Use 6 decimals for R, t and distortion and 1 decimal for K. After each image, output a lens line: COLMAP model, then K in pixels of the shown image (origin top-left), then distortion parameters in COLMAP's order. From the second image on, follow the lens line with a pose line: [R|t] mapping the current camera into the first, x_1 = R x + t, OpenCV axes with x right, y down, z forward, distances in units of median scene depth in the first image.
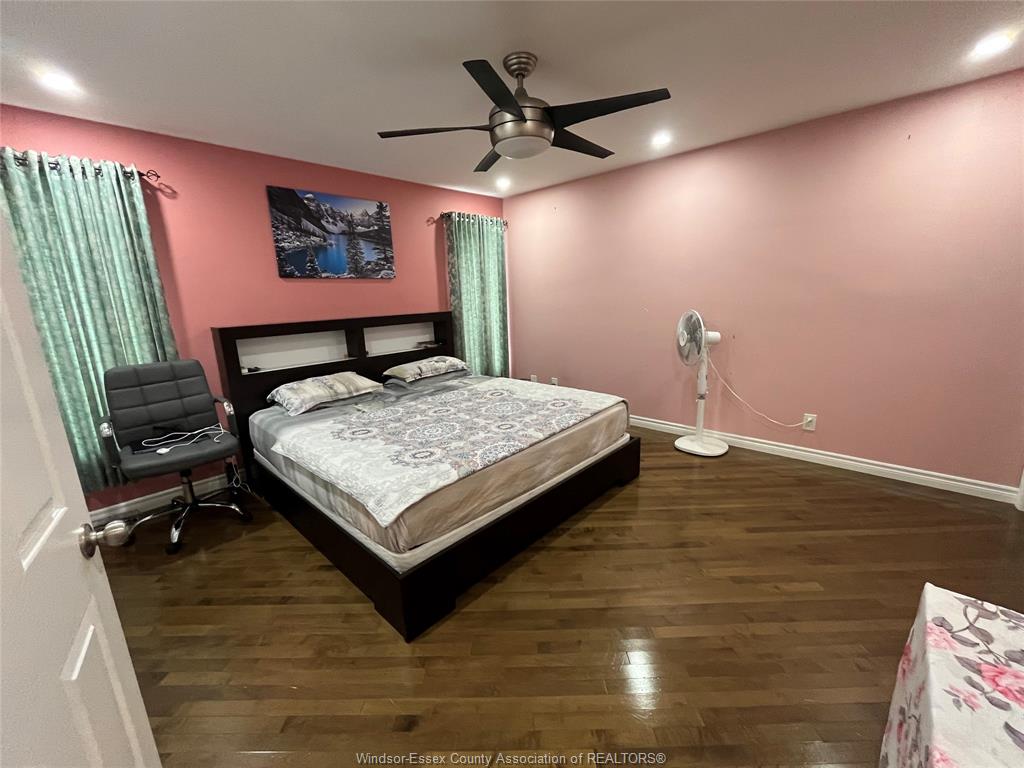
lens RADIAL K [[415.2, 0, 510.7], [0, 415.2, 386.9], [0, 0, 1]] dist [-0.003819, -0.000077]
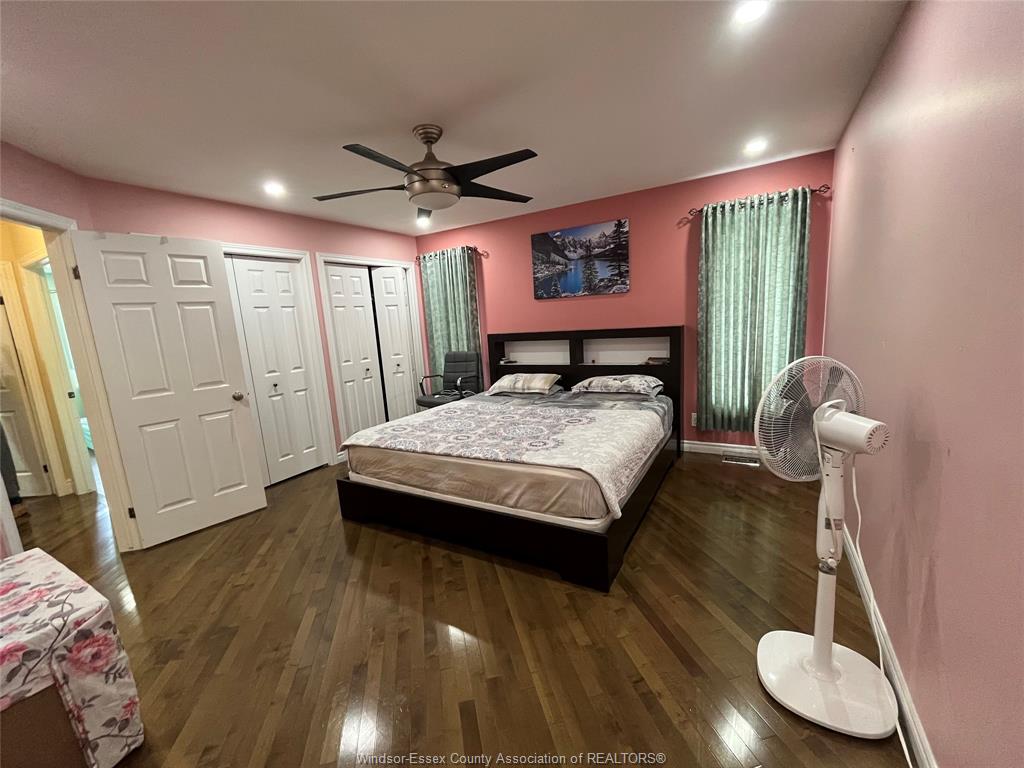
lens RADIAL K [[415.2, 0, 510.7], [0, 415.2, 386.9], [0, 0, 1]] dist [-0.003819, -0.000077]
pose [[0.222908, 0.183322, -0.957447, 0.814976], [-0.158123, 0.975952, 0.150051, -0.175848], [0.961930, 0.117947, 0.246535, 0.621292]]
